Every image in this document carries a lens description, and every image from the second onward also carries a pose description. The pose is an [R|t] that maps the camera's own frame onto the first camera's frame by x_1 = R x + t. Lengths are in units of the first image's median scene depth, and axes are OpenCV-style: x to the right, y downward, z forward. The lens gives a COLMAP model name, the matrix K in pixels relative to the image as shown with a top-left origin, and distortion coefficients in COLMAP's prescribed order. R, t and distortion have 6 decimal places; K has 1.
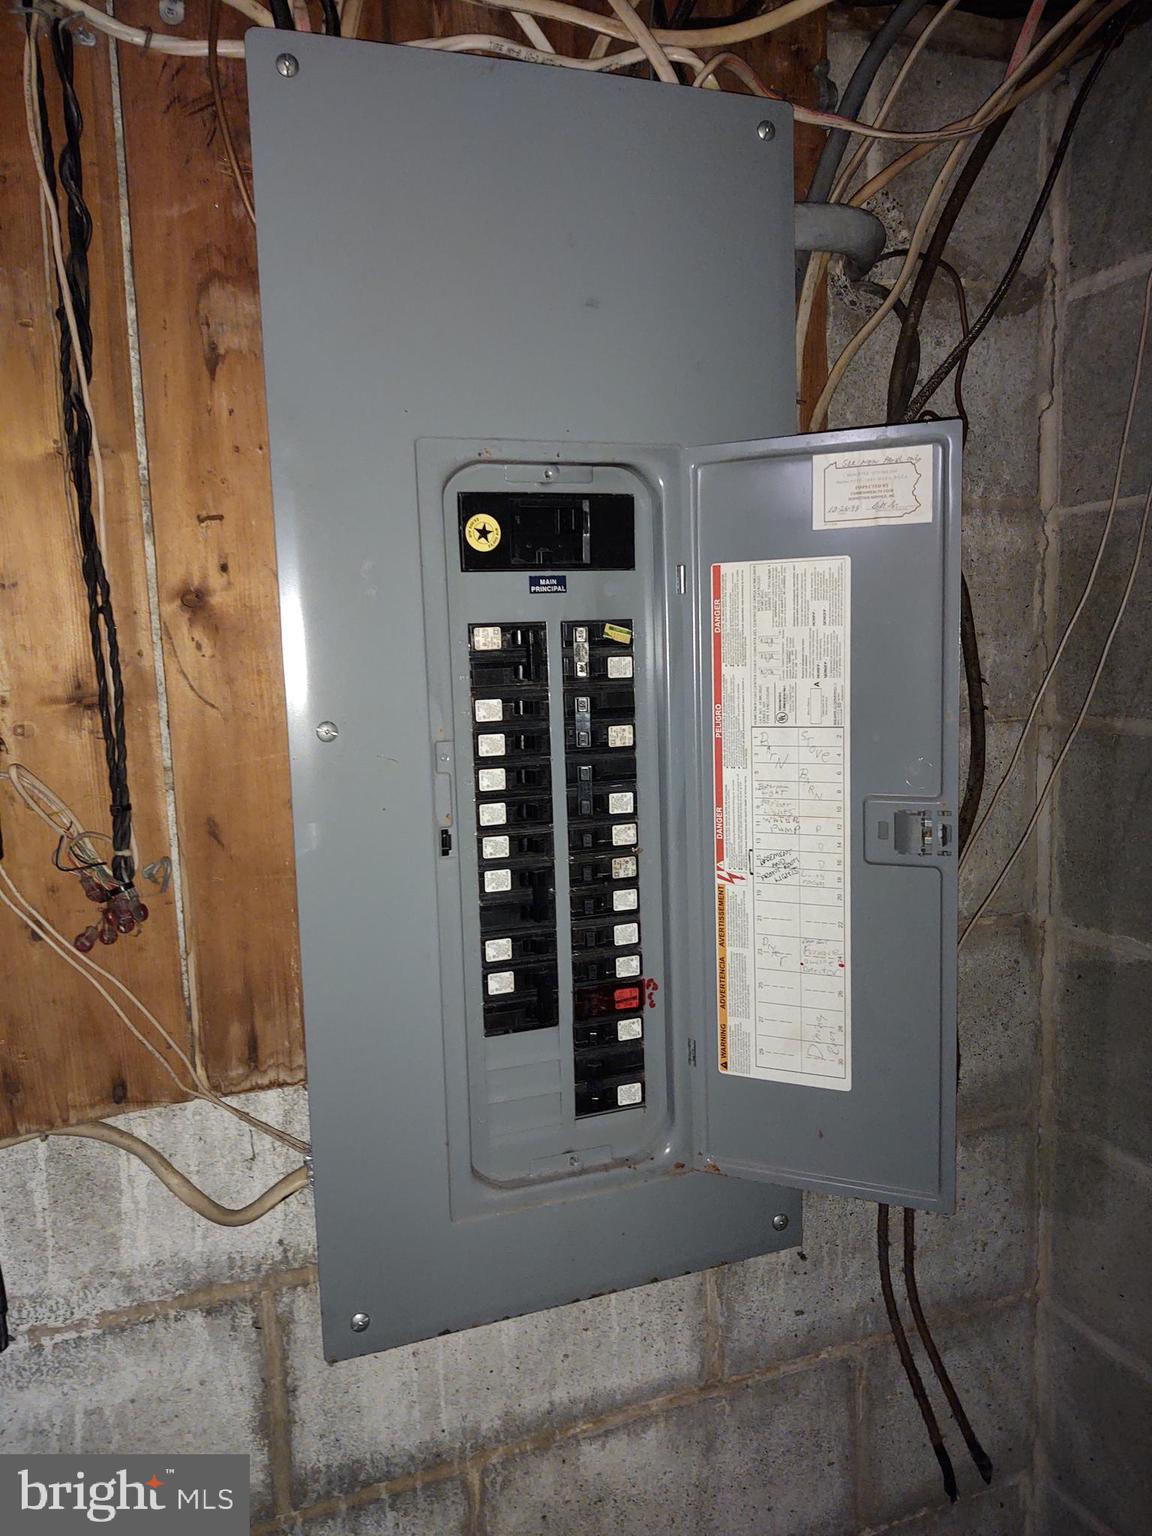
lens RADIAL K [[1184.4, 0, 577.9], [0, 1184.4, 769.4], [0, 0, 1]] dist [0.025999, -0.039435]
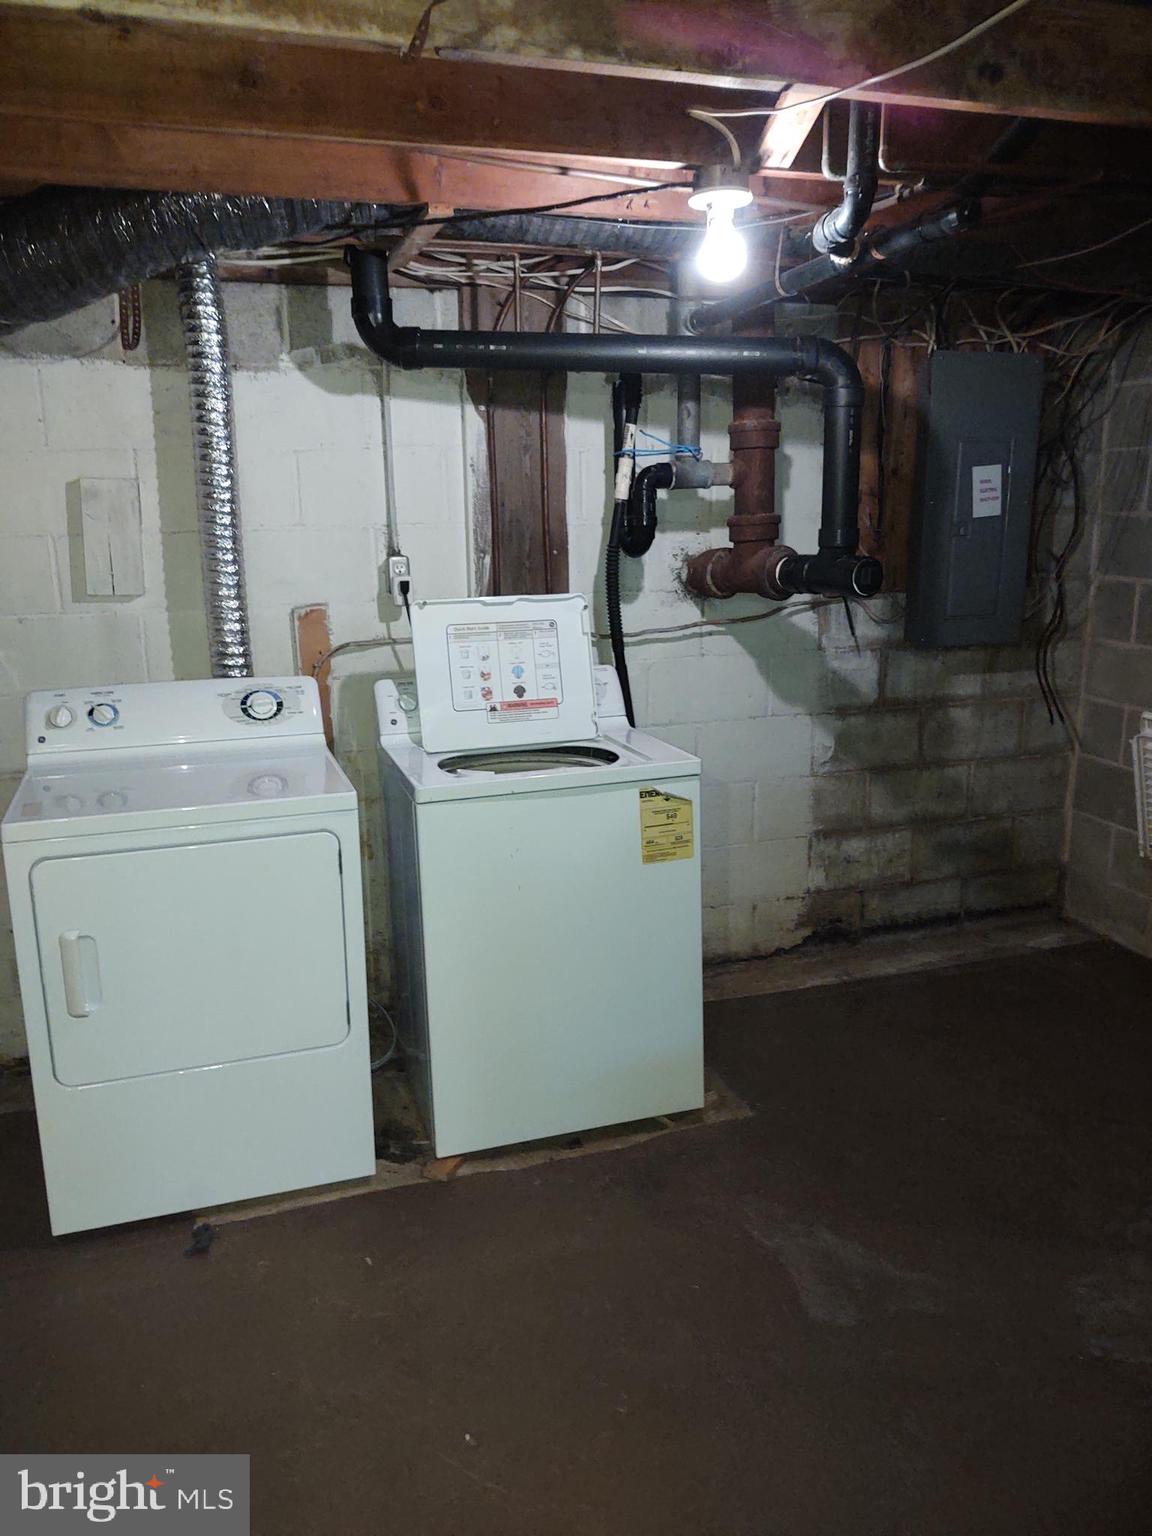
lens RADIAL K [[1184.4, 0, 574.4], [0, 1184.4, 765.8], [0, 0, 1]] dist [0.025999, -0.039435]
pose [[0.997465, 0.041196, -0.058017, -0.907118], [-0.034143, 0.992462, 0.117702, 0.342601], [0.062429, -0.115423, 0.991353, -2.652362]]
